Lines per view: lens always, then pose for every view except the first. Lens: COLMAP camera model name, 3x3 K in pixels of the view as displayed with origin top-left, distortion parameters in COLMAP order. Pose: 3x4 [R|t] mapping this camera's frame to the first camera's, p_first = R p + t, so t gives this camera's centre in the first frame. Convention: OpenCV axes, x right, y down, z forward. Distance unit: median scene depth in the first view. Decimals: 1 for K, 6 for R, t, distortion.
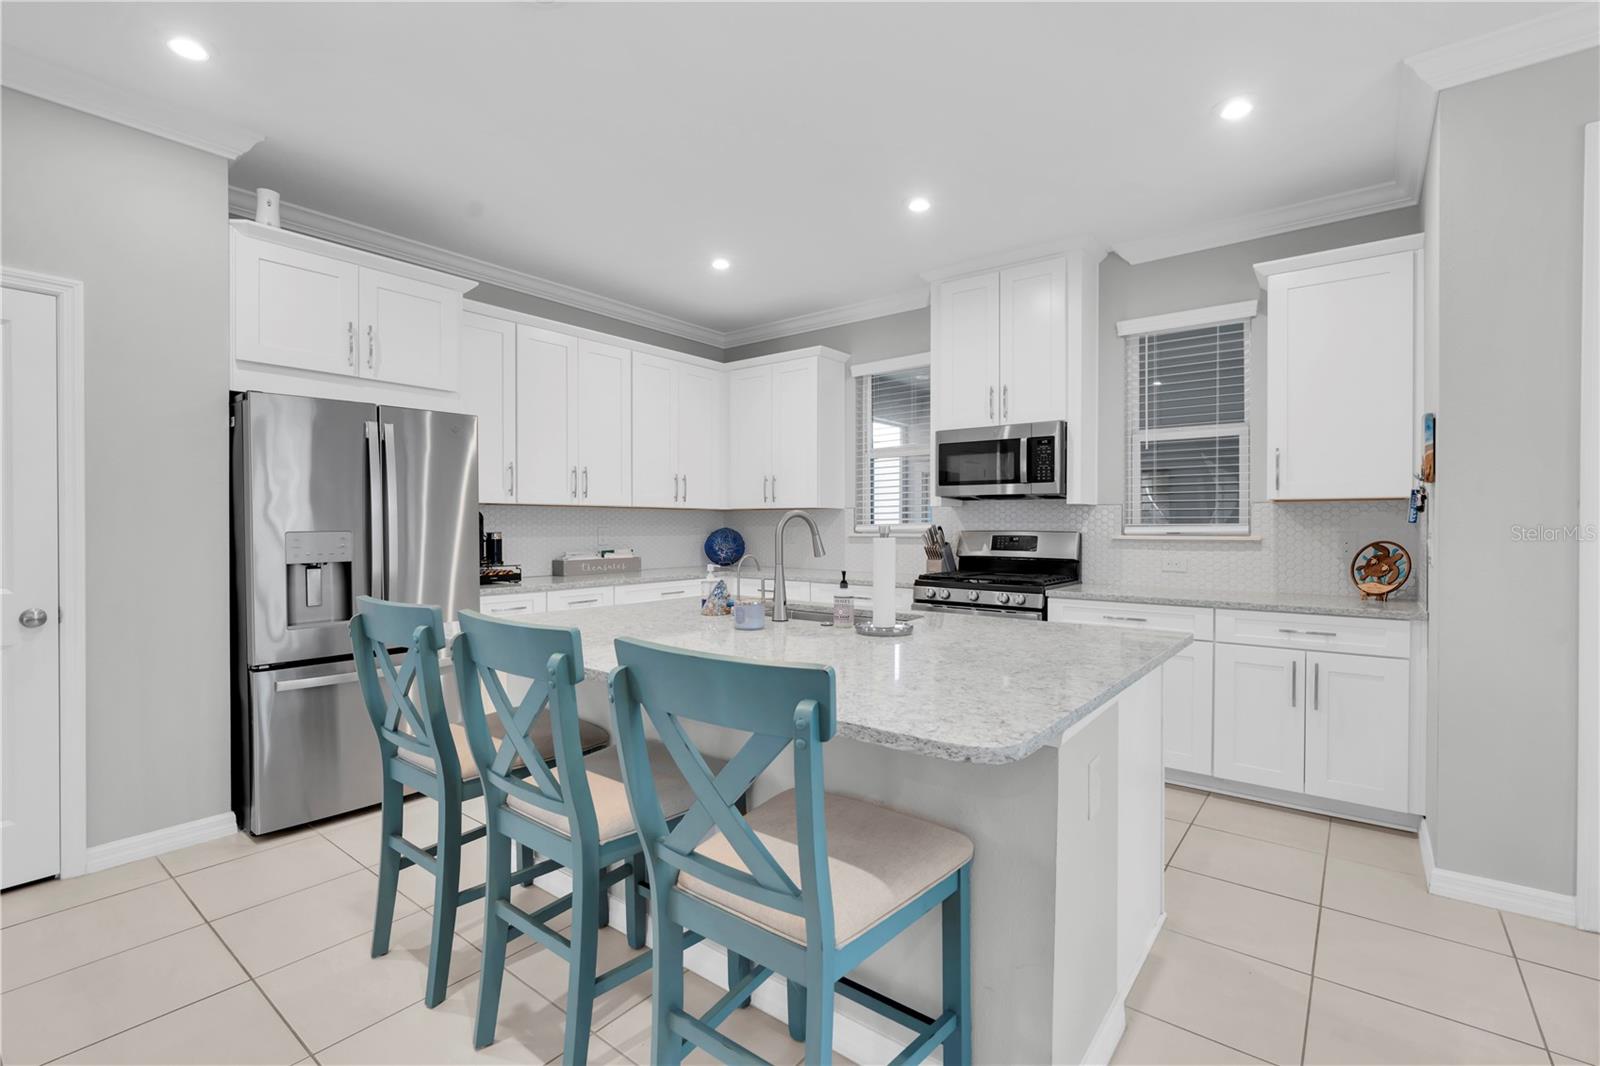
lens RADIAL K [[718.5, 0, 795.0], [0, 718.5, 526.9], [0, 0, 1]] dist [-0.004582, 0.001370]
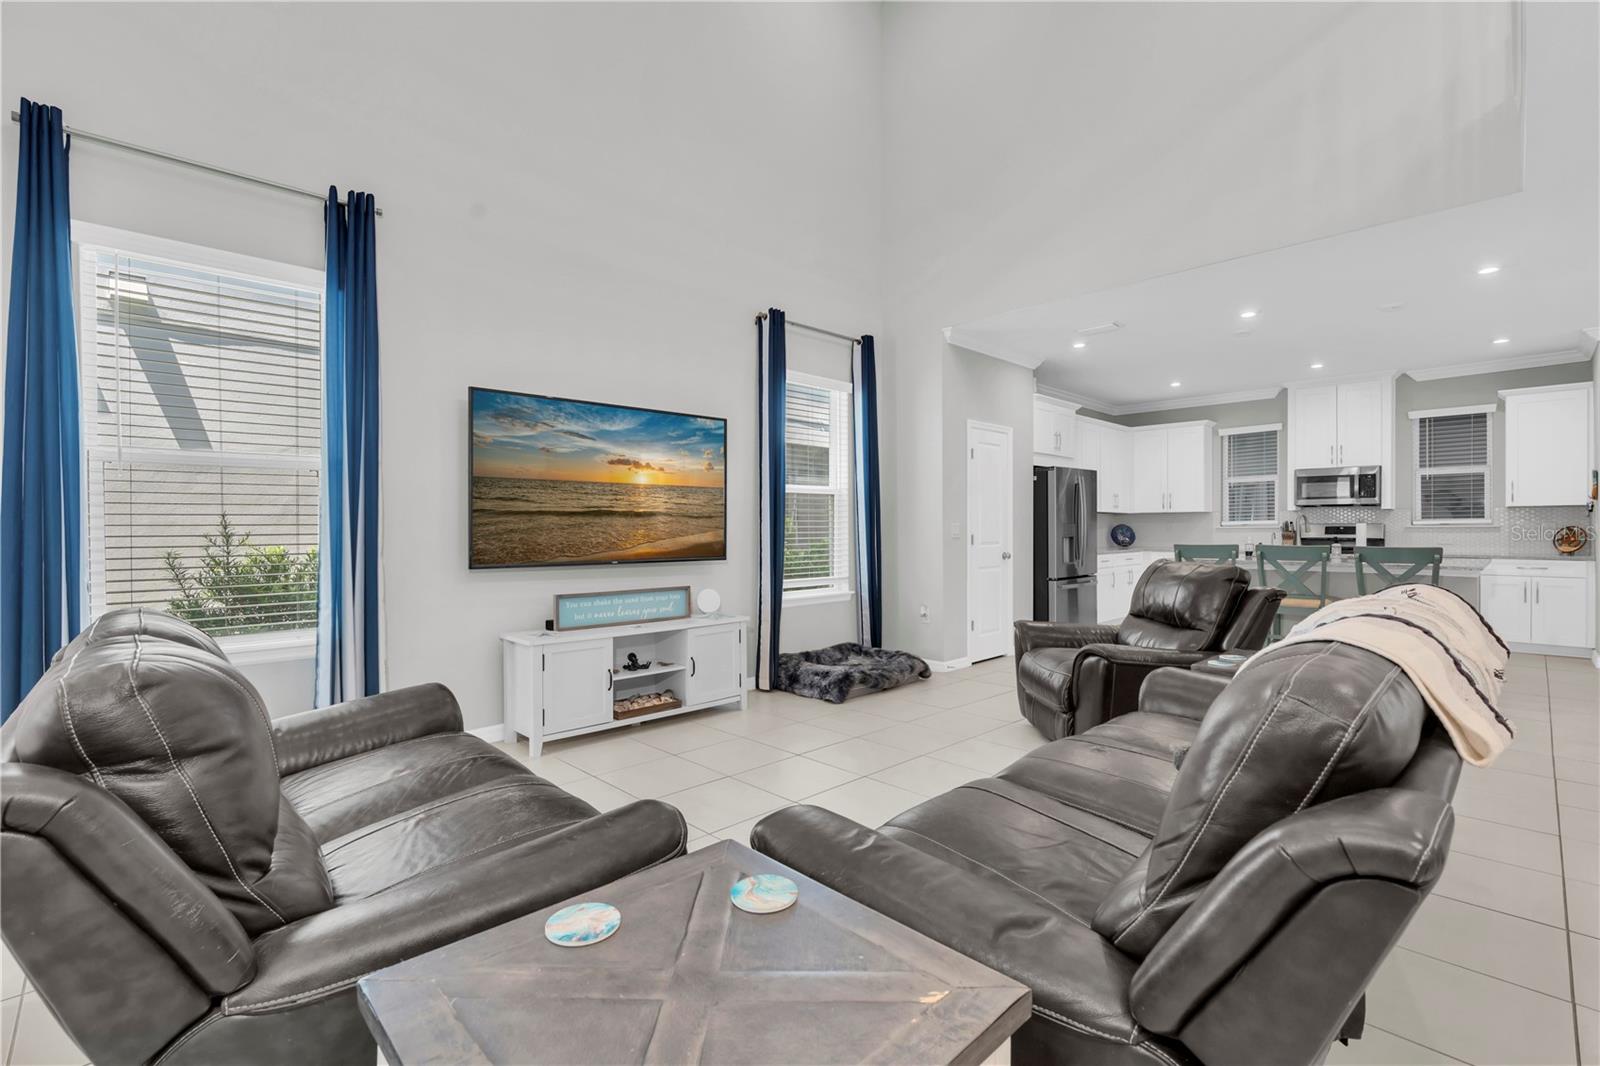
lens RADIAL K [[718.5, 0, 786.1], [0, 718.5, 527.1], [0, 0, 1]] dist [-0.004582, 0.001370]
pose [[0.991684, -0.004692, -0.128609, -0.983036], [0.004157, 0.999982, -0.004427, 0.019071], [0.128627, 0.003856, 0.991686, -1.134704]]
